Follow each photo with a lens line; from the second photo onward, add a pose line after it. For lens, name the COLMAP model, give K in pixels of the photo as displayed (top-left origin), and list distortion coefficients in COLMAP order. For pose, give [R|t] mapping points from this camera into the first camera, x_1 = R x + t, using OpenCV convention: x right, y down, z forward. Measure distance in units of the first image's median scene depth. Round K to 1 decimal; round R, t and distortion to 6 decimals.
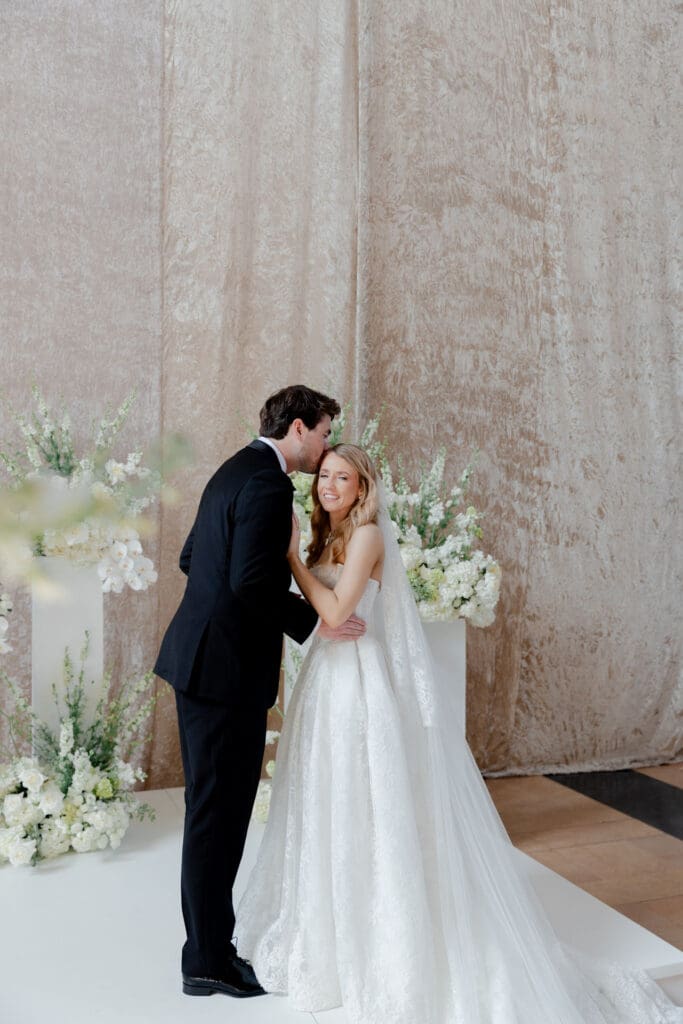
lens RADIAL K [[890.0, 0, 328.1], [0, 890.0, 521.4], [0, 0, 1]] dist [-0.002038, 0.002154]
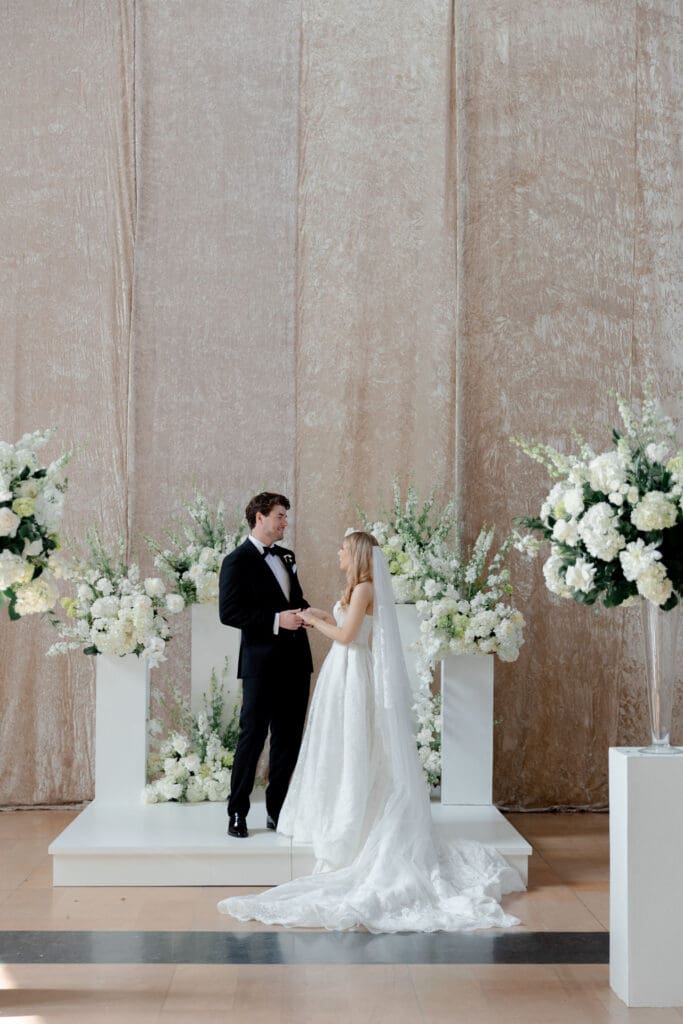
lens RADIAL K [[1292.2, 0, 340.6], [0, 1292.2, 558.3], [0, 0, 1]] dist [0.006447, -0.020912]
pose [[0.951849, 0.000451, -0.306567, 0.442756], [-0.008329, 0.999668, -0.024393, 0.012842], [0.306454, 0.025772, 0.951537, -0.754268]]
